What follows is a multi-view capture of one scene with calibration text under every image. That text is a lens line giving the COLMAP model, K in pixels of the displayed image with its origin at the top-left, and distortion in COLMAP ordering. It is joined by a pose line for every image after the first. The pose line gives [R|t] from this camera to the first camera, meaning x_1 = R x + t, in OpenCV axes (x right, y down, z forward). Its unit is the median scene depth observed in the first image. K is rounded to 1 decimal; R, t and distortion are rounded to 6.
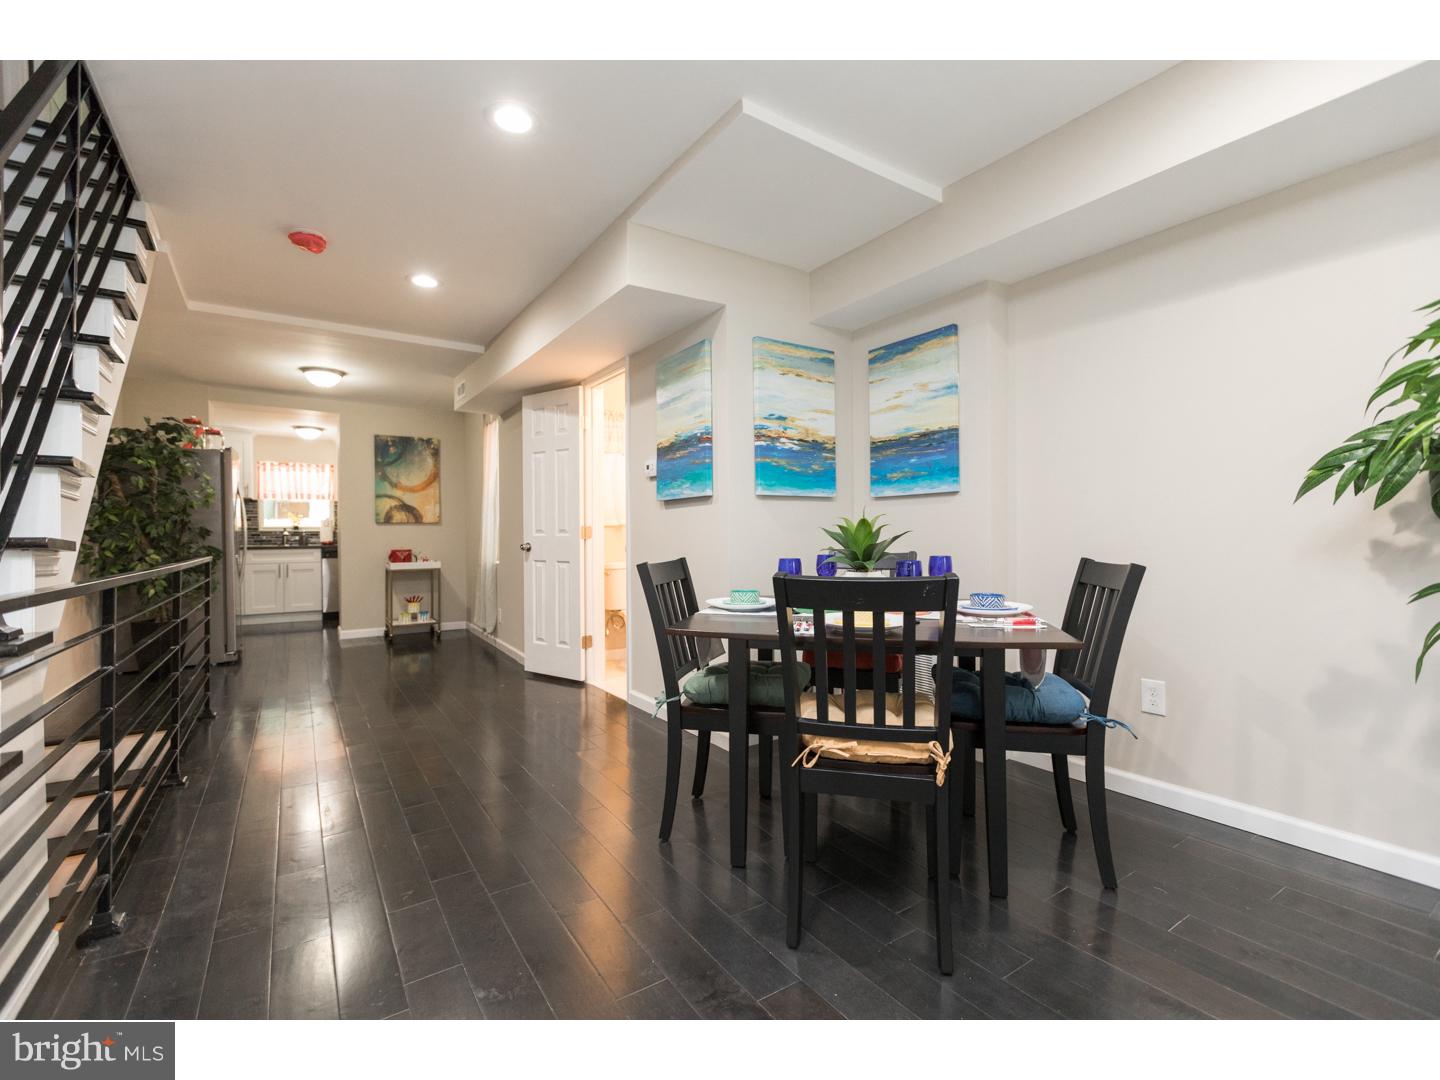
lens RADIAL K [[637.6, 0, 717.3], [0, 637.6, 538.3], [0, 0, 1]] dist [-0.001318, -0.000071]
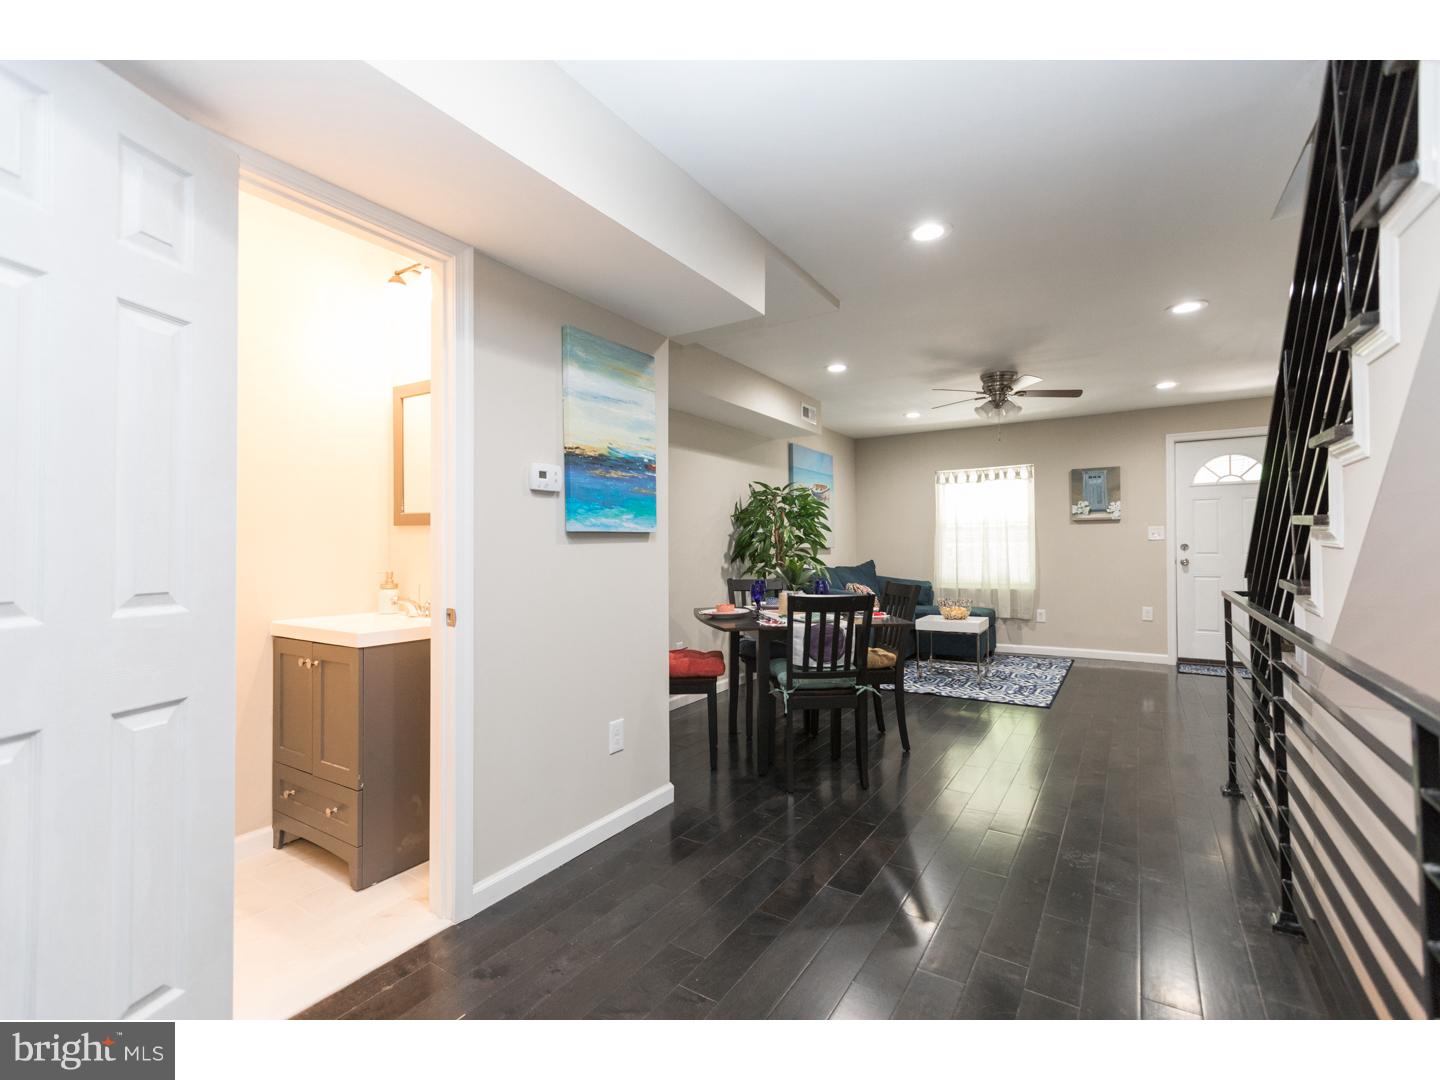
lens RADIAL K [[640.2, 0, 716.3], [0, 640.2, 539.3], [0, 0, 1]] dist [0.000300, -0.000161]
pose [[-0.397272, 0.020066, 0.917482, -0.788624], [0.014449, 0.999774, -0.015609, -0.038619], [-0.917587, 0.007056, -0.397472, 1.160473]]
